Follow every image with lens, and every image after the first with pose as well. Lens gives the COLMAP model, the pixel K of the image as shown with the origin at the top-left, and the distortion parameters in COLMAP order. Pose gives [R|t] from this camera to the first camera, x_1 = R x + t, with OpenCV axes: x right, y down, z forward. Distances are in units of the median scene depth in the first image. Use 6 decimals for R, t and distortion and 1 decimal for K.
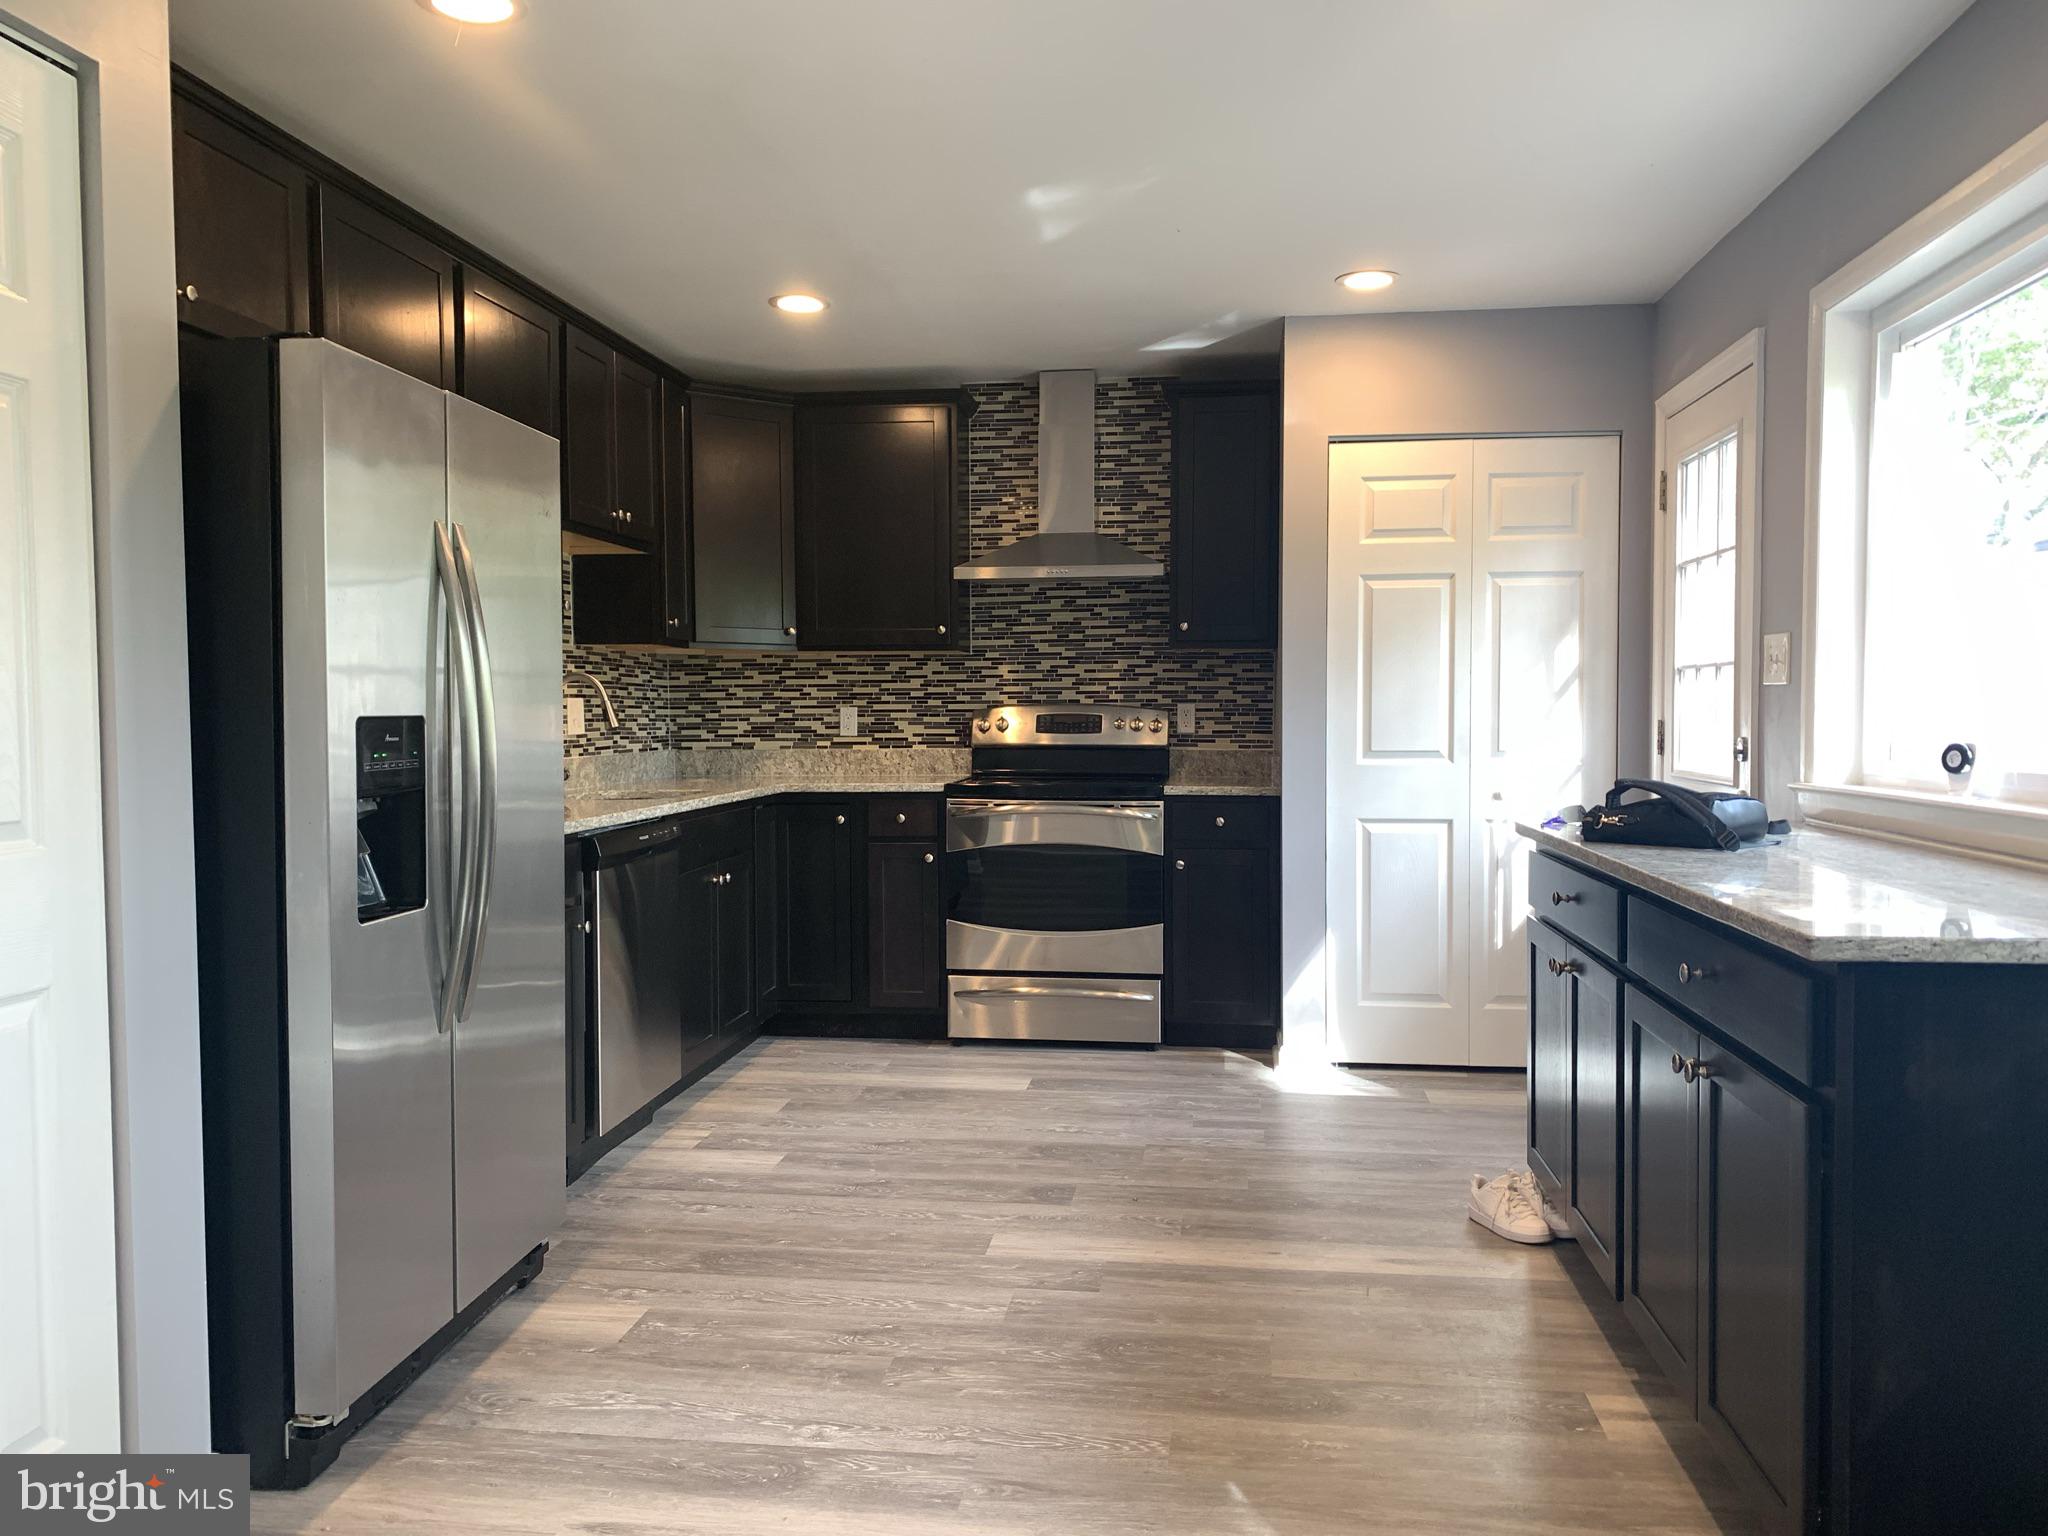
lens RADIAL K [[1593.0, 0, 985.3], [0, 1593.0, 818.2], [0, 0, 1]] dist [0.035293, -0.043399]
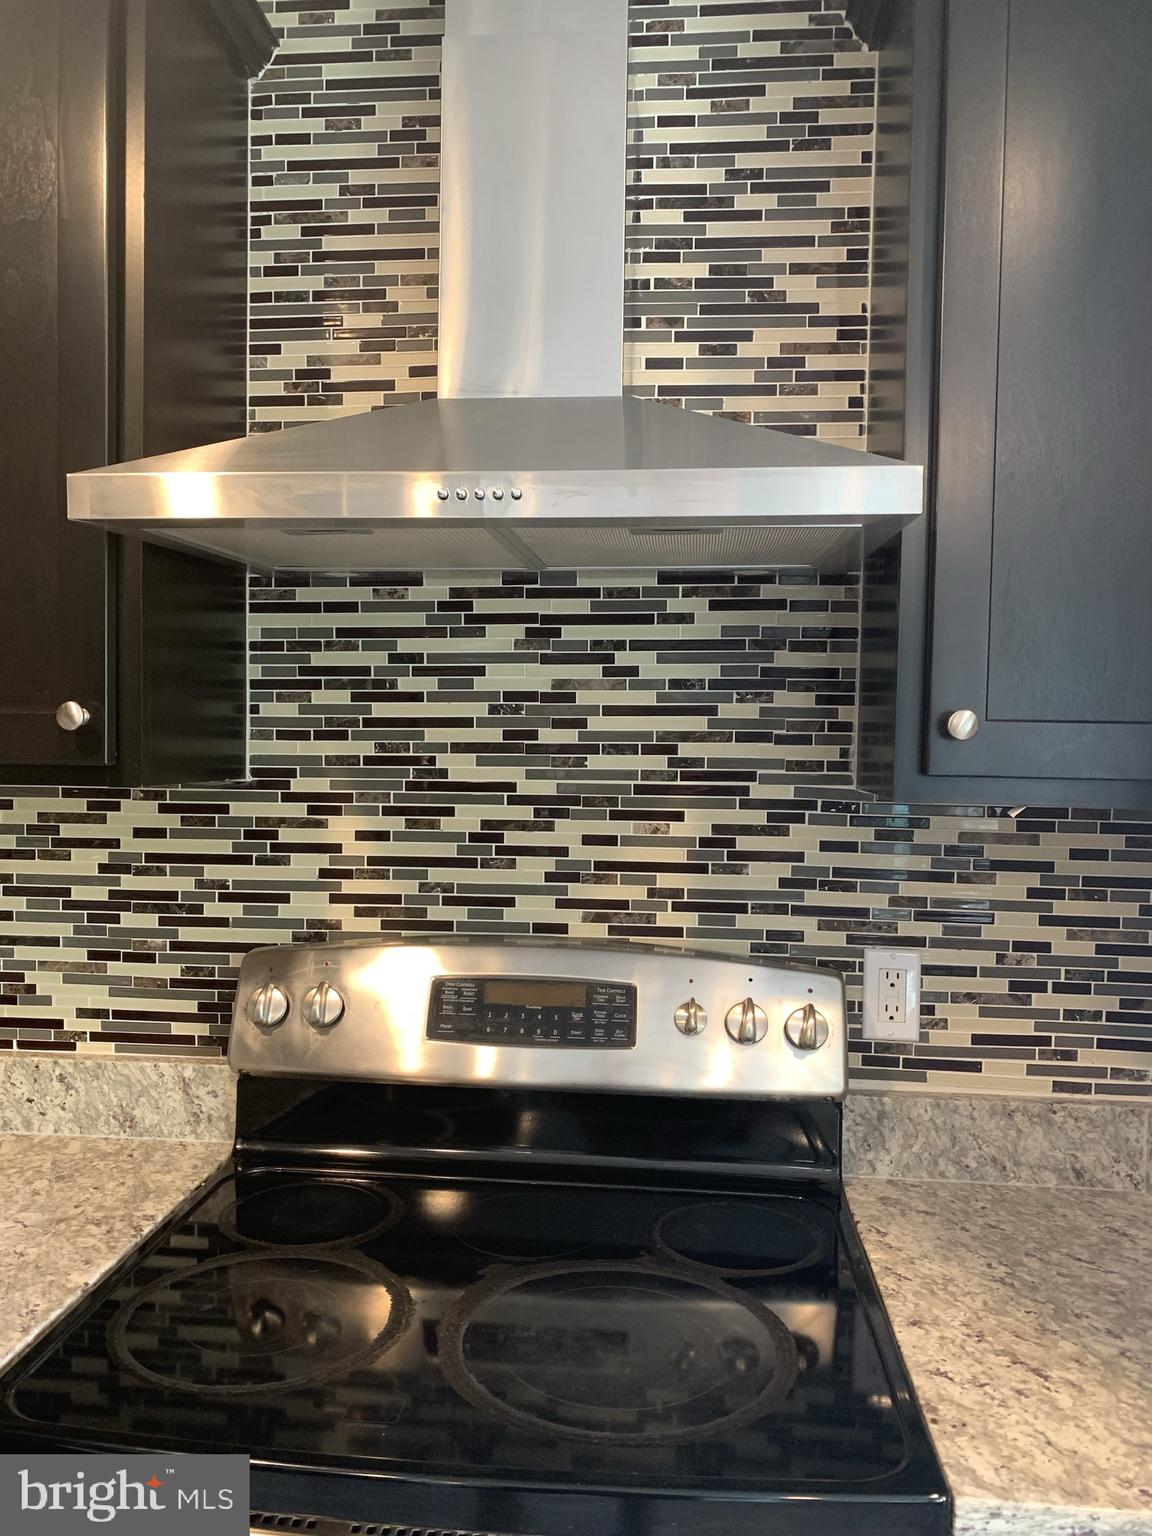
lens RADIAL K [[1194.8, 0, 566.3], [0, 1194.8, 776.3], [0, 0, 1]] dist [0.035293, -0.043399]
pose [[0.998073, 0.015861, 0.059988, 0.047801], [-0.014001, 0.999412, -0.031295, -0.107543], [-0.060449, 0.030394, 0.997708, 0.825024]]
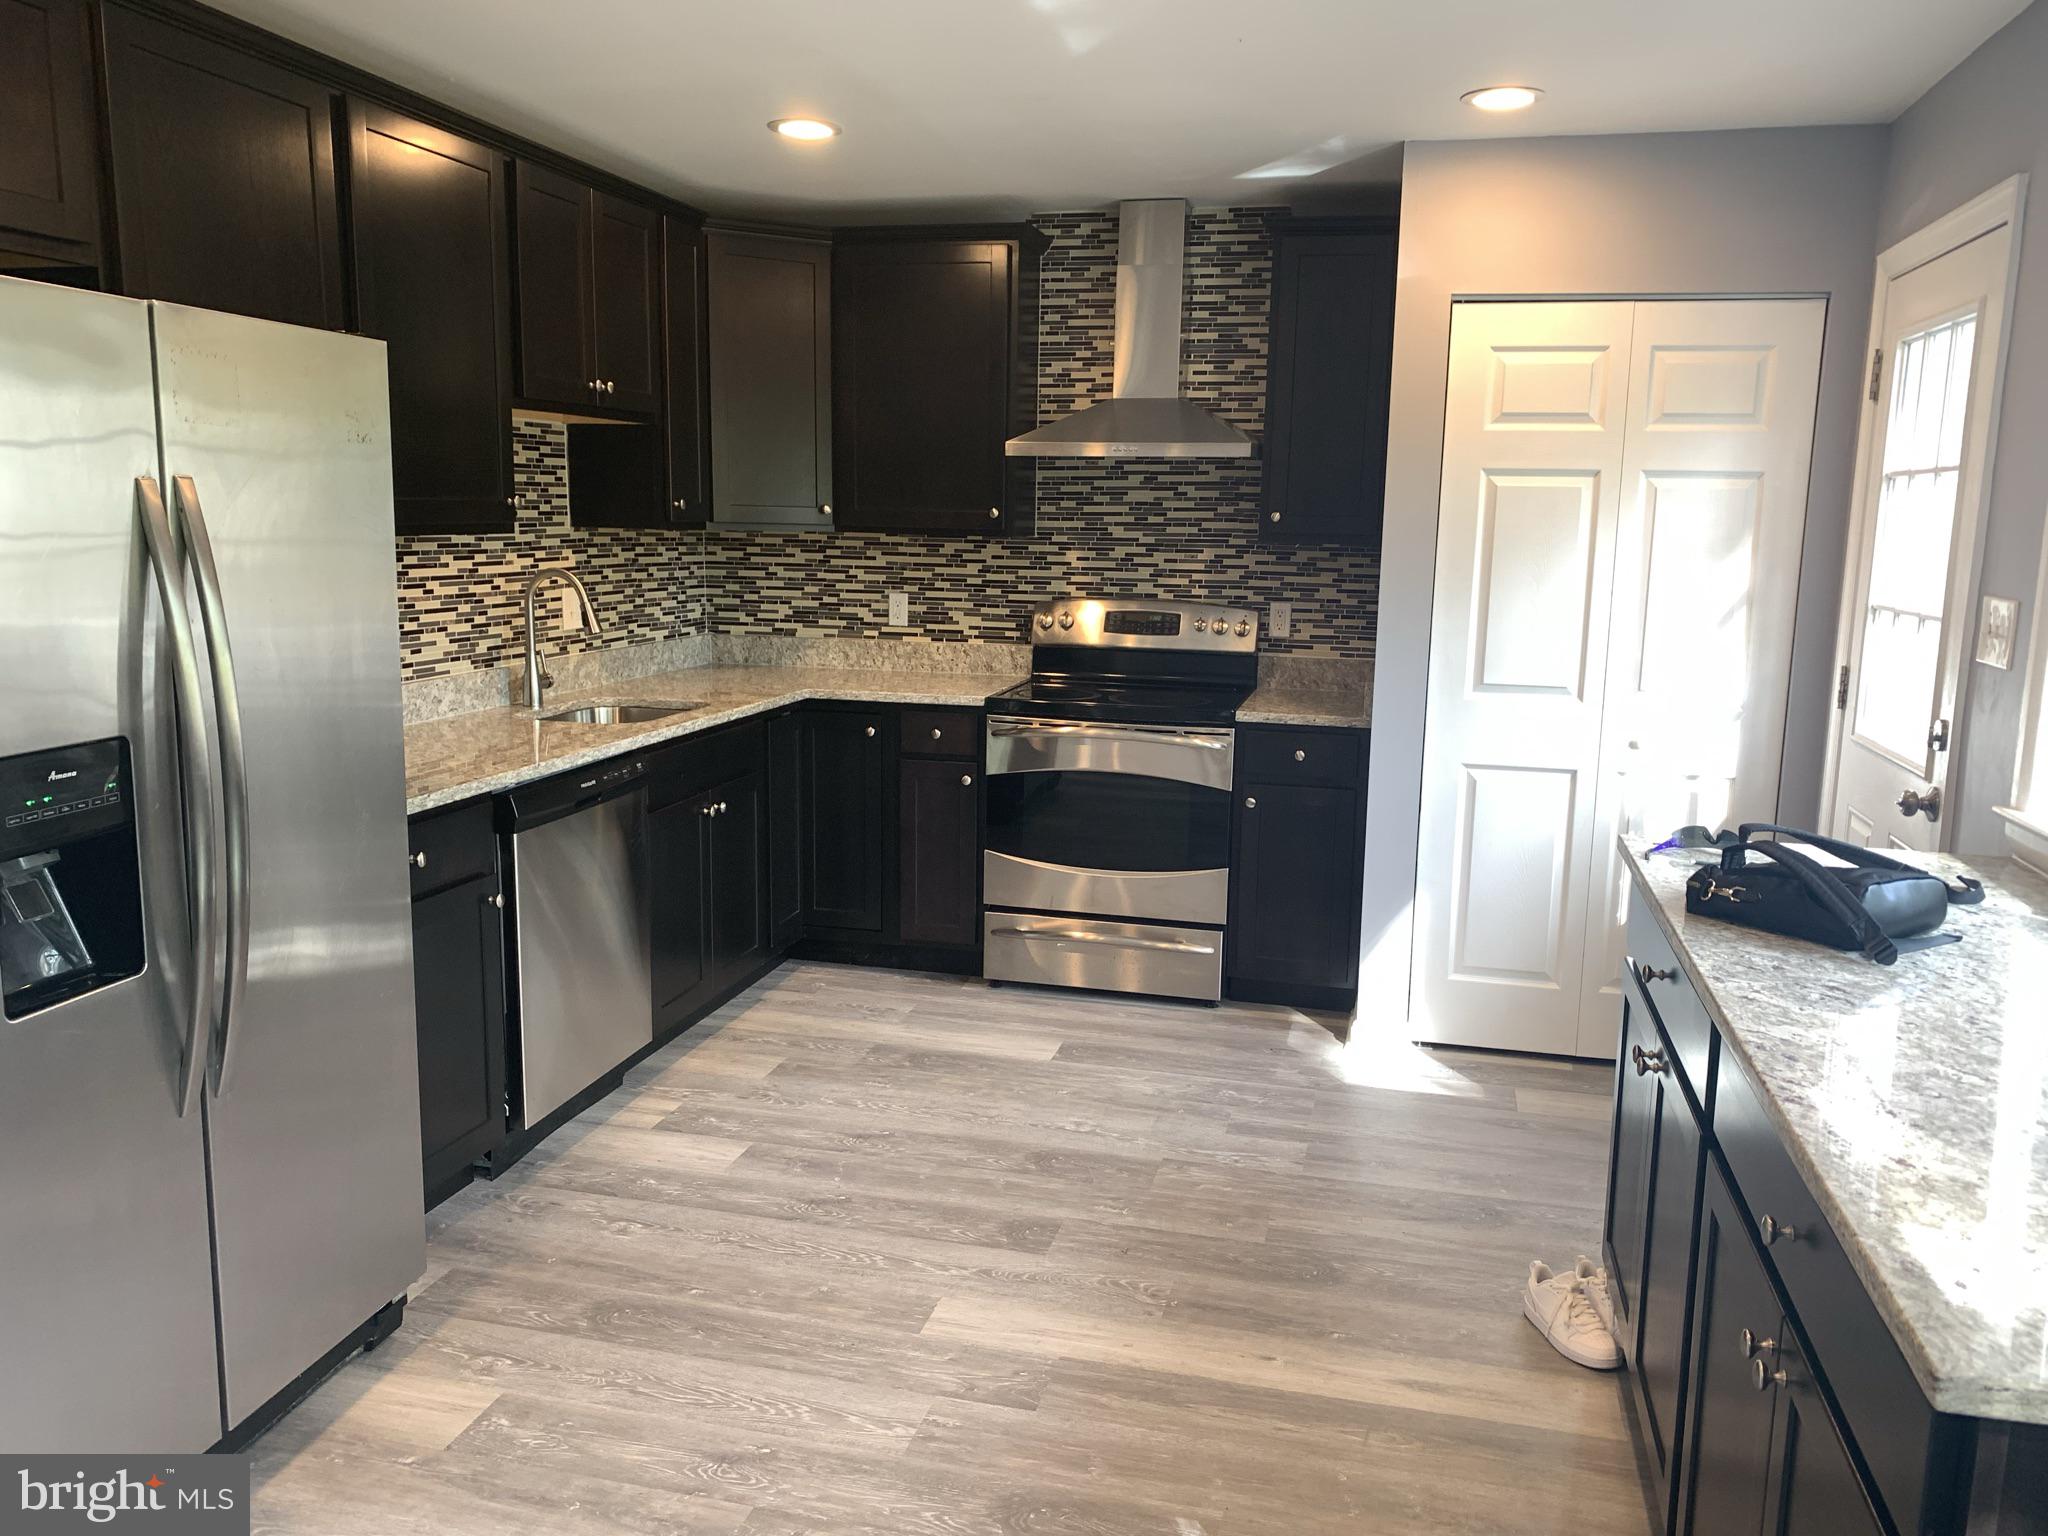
lens RADIAL K [[1593.0, 0, 994.3], [0, 1593.0, 826.7], [0, 0, 1]] dist [0.035293, -0.043399]
pose [[0.993772, 0.041116, -0.103565, 0.072566], [-0.027759, 0.991482, 0.127254, -0.062320], [0.107915, -0.123586, 0.986449, 0.130712]]
